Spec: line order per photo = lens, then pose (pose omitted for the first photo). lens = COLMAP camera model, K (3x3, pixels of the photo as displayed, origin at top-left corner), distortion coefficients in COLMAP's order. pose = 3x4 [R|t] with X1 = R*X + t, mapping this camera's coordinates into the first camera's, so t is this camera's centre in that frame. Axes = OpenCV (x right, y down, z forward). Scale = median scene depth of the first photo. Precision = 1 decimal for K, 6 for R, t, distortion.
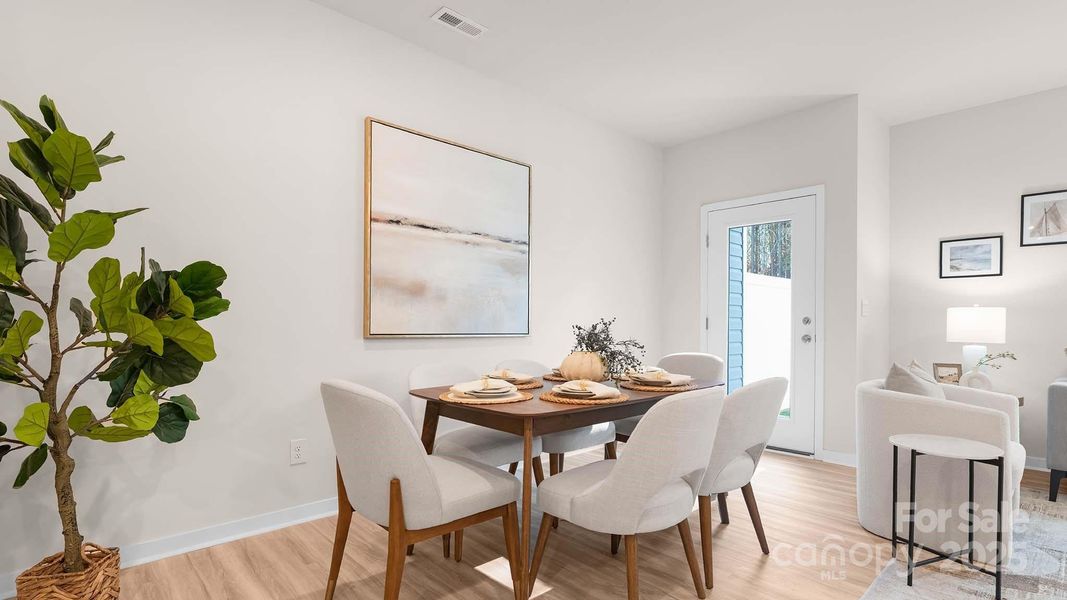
lens RADIAL K [[510.9, 0, 530.5], [0, 510.9, 330.3], [0, 0, 1]] dist [-0.002819, -0.000355]
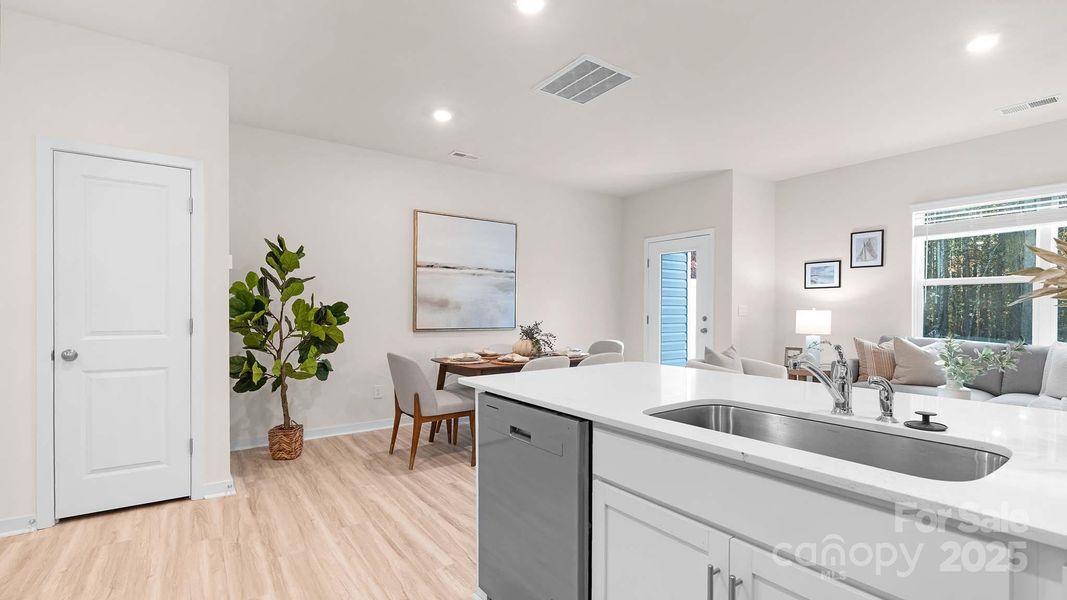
lens RADIAL K [[488.6, 0, 528.6], [0, 488.6, 313.7], [0, 0, 1]] dist [0.003740, 0.000227]
pose [[0.990821, -0.003826, -0.135129, 0.315736], [0.002669, 0.999958, -0.008745, -0.031760], [0.135157, 0.008304, 0.990789, -0.665421]]
